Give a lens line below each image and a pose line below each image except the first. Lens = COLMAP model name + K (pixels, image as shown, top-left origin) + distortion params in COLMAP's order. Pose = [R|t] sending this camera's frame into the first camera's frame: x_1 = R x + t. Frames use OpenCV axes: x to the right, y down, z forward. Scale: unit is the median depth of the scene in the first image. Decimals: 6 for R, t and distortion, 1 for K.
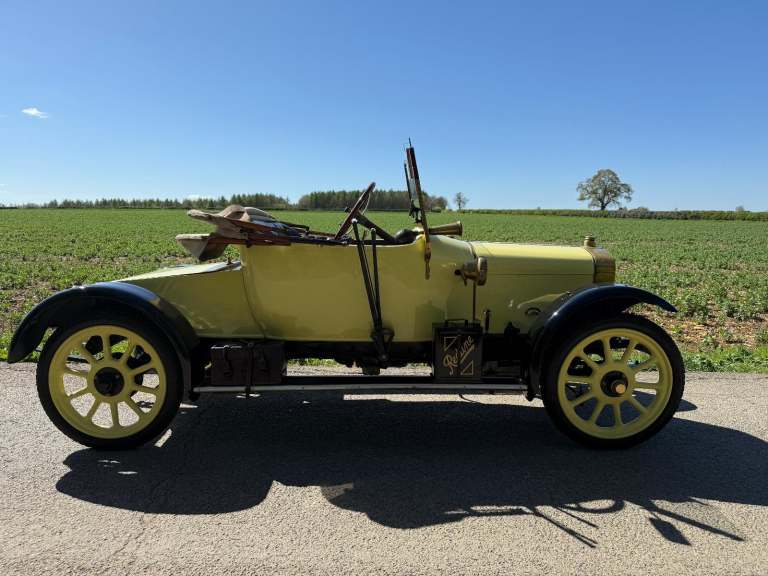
lens RADIAL K [[539.7, 0, 383.4], [0, 539.7, 290.8], [0, 0, 1]] dist [0.053772, -0.069252]
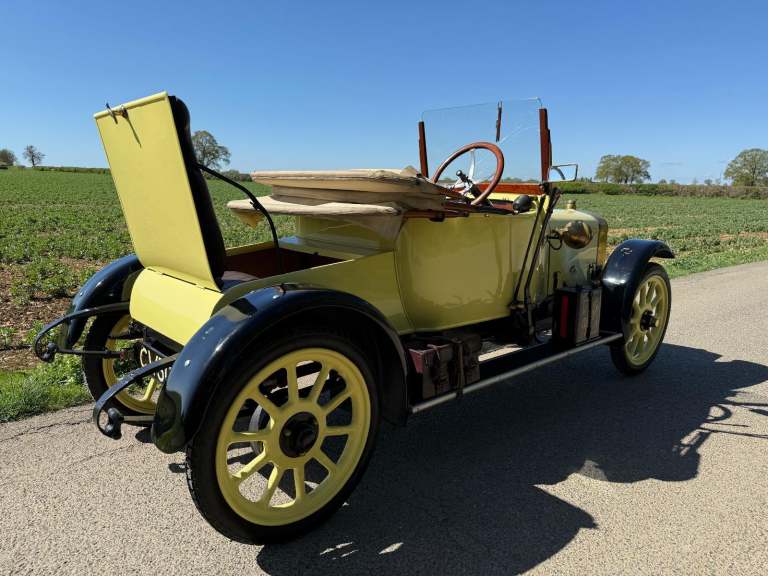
lens RADIAL K [[539.7, 0, 388.3], [0, 539.7, 292.2], [0, 0, 1]] dist [0.053772, -0.069252]
pose [[0.759601, -0.119094, 0.639392, -0.806477], [0.073065, 0.992494, 0.098063, -0.057204], [-0.646272, -0.027771, 0.762602, 0.435974]]
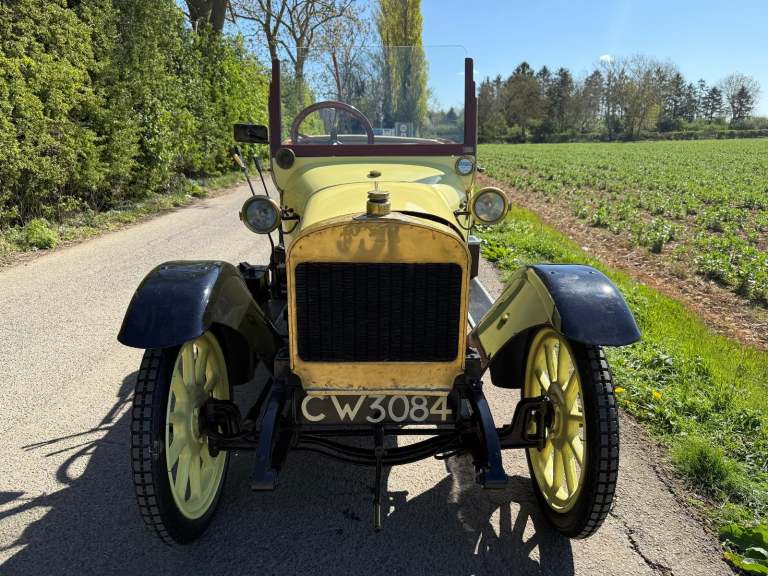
lens RADIAL K [[539.7, 0, 388.5], [0, 539.7, 287.9], [0, 0, 1]] dist [0.053772, -0.069252]
pose [[0.000876, 0.256146, -0.966638, 0.994055], [-0.127750, 0.958746, 0.253939, -0.162993], [0.991806, 0.123266, 0.033563, 1.196058]]
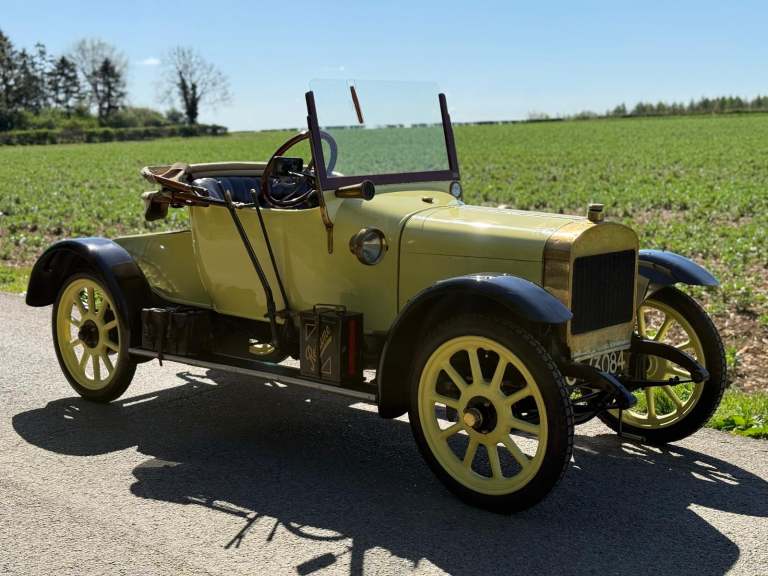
lens RADIAL K [[1062.4, 0, 381.6], [0, 1062.4, 286.7], [0, 0, 1]] dist [0.096177, 0.000000]
pose [[0.725175, 0.077619, -0.684176, 1.271792], [-0.069383, 0.996806, 0.039546, -0.041550], [0.685060, 0.018792, 0.728244, -0.102790]]
